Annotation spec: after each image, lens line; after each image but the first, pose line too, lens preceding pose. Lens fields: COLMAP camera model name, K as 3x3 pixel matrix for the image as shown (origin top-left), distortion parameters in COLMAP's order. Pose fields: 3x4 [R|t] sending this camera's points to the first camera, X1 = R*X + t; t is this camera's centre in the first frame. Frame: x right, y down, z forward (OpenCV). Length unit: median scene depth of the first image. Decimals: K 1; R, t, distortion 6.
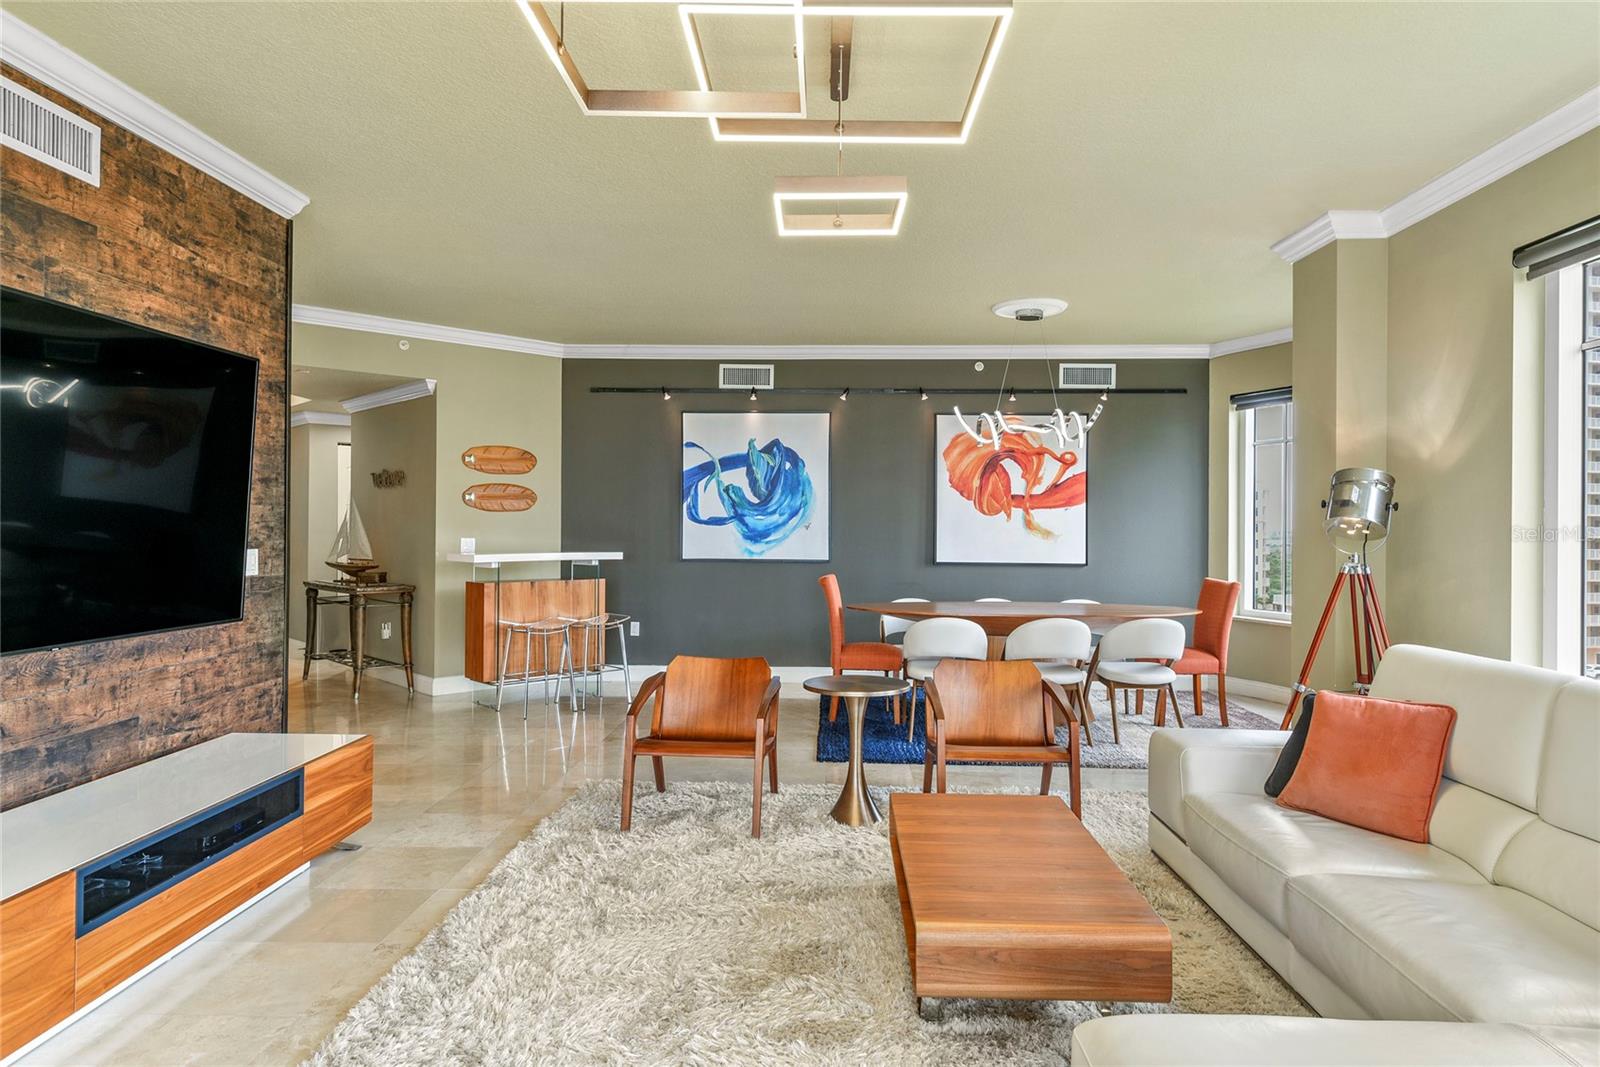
lens RADIAL K [[1006.3, 0, 813.4], [0, 1006.3, 518.0], [0, 0, 1]] dist [0.050519, -0.028334]
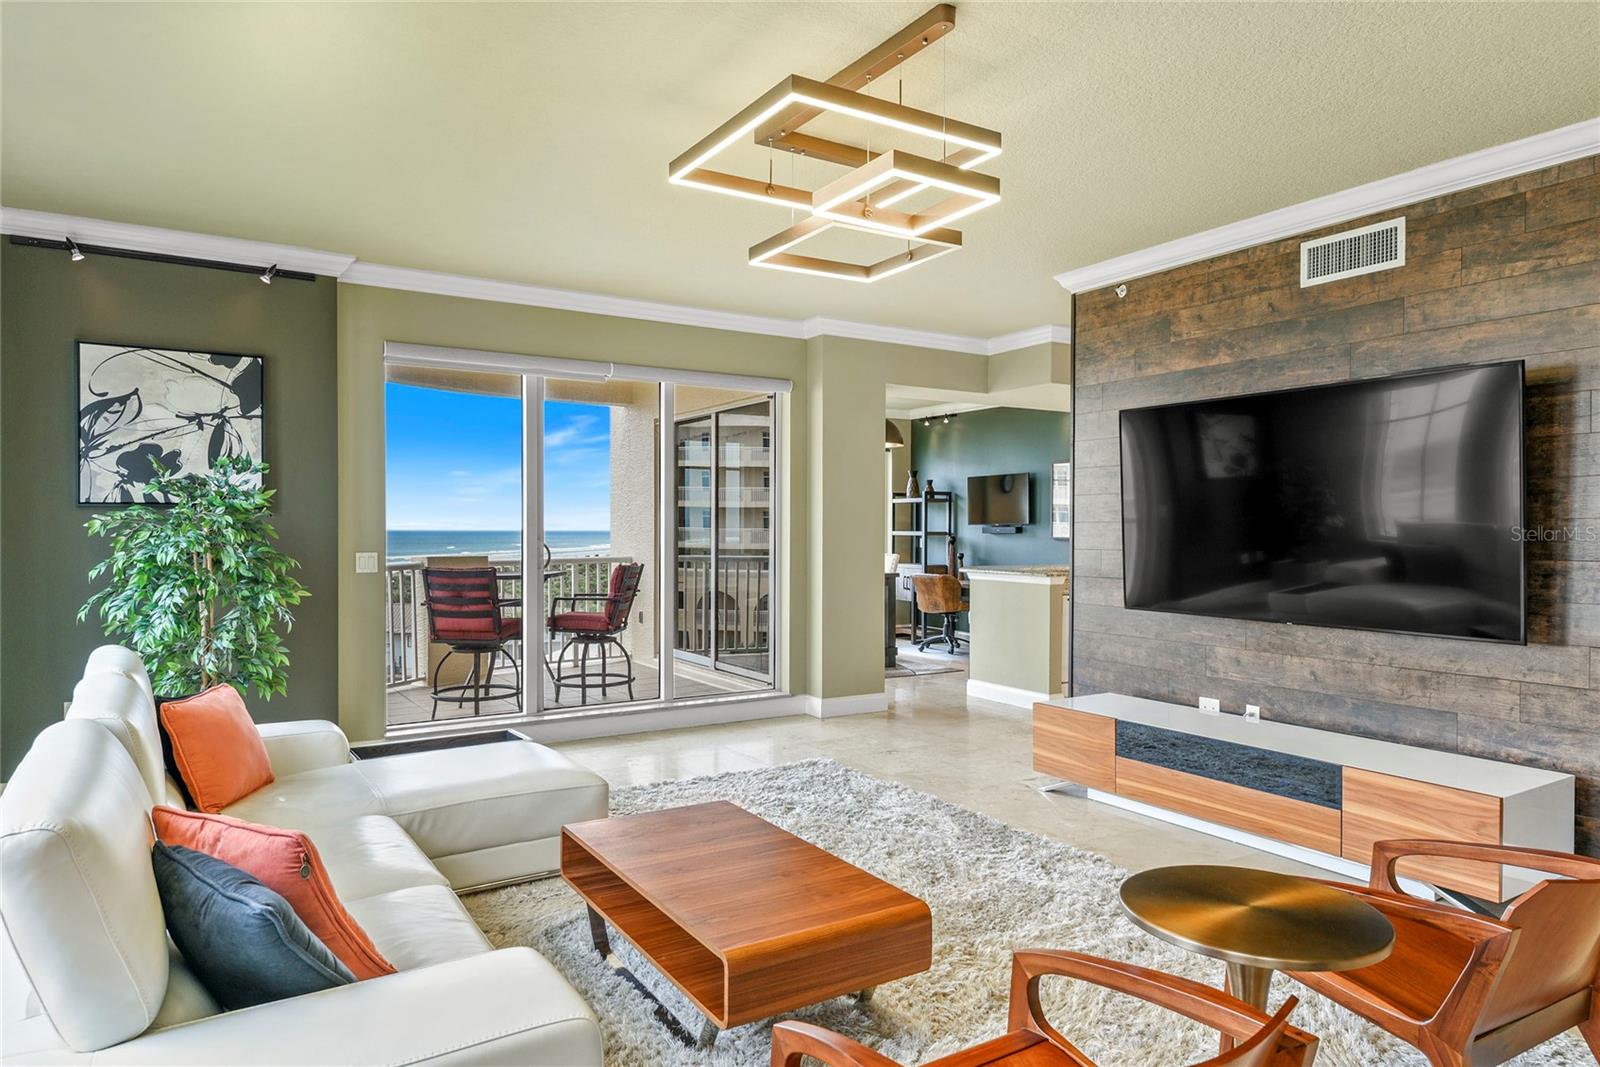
lens RADIAL K [[1006.3, 0, 804.8], [0, 1006.3, 541.4], [0, 0, 1]] dist [0.050519, -0.028334]
pose [[-0.839895, 0.004630, -0.542729, 0.456582], [0.001613, 0.999980, 0.006034, -0.000547], [0.542746, 0.004193, -0.839886, 1.312869]]
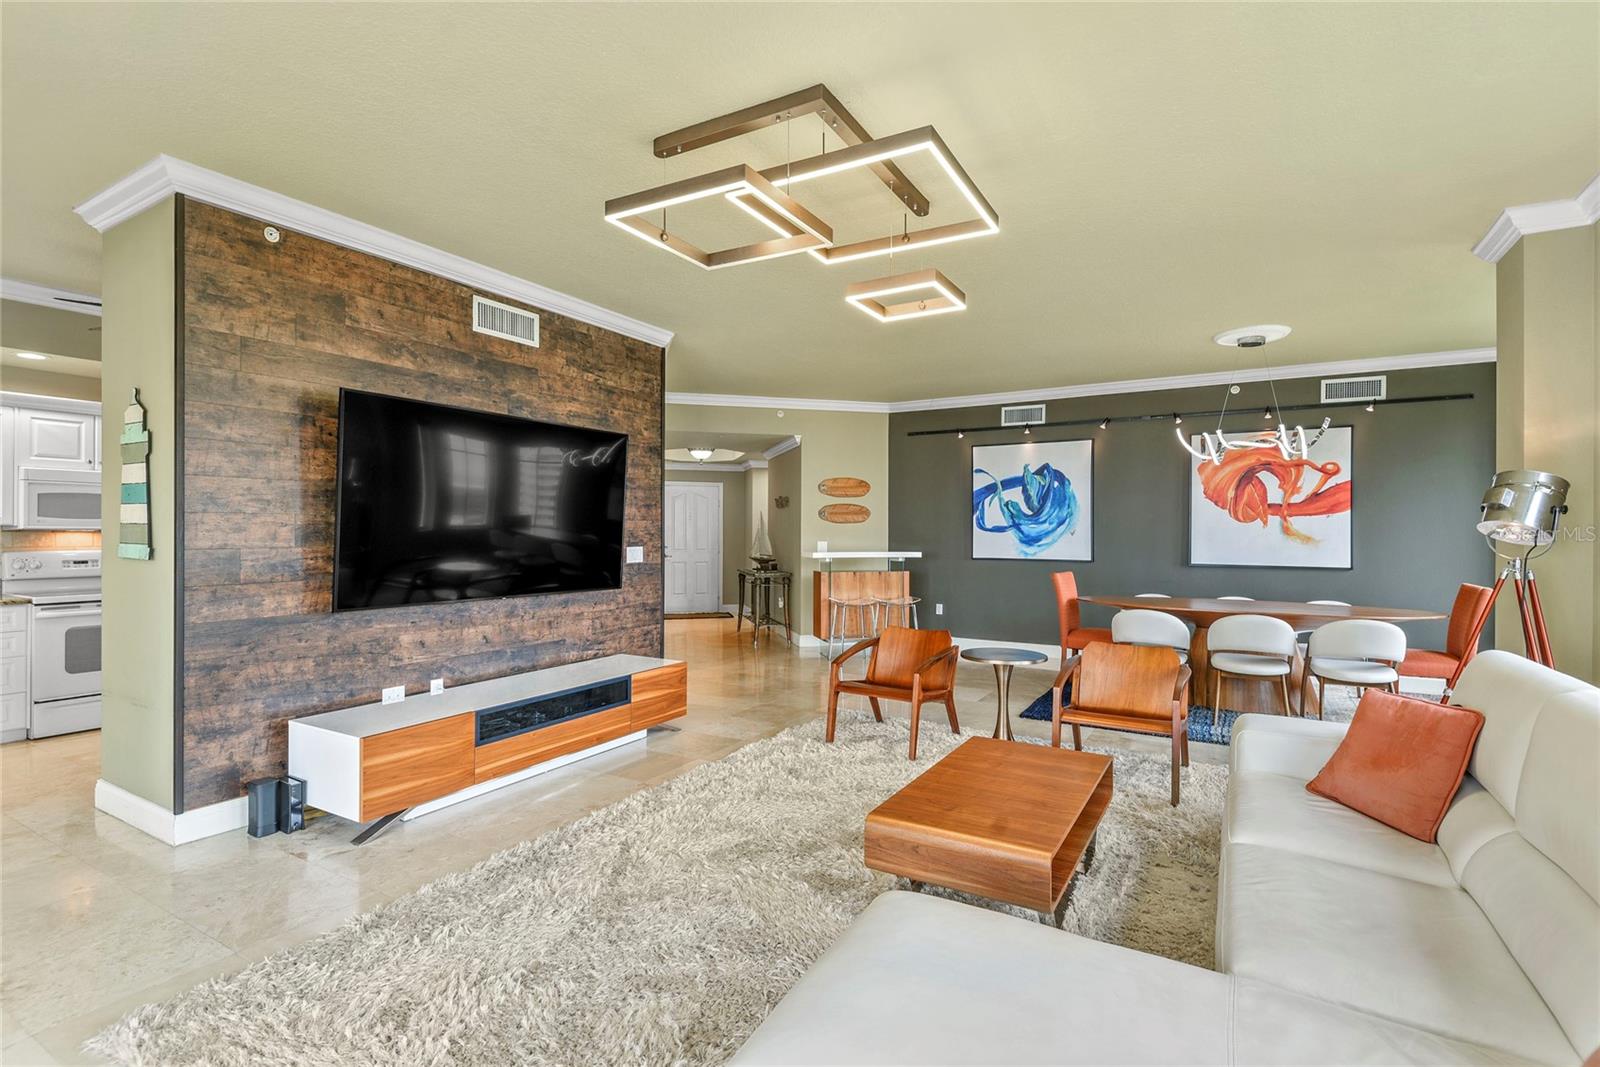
lens RADIAL K [[770.3, 0, 802.4], [0, 770.3, 532.5], [0, 0, 1]] dist [0.031785, -0.006955]
pose [[0.875506, -0.002419, -0.483201, 0.303966], [0.005729, 0.999969, 0.005375, 0.001668], [0.483173, -0.007474, 0.875493, 0.014227]]
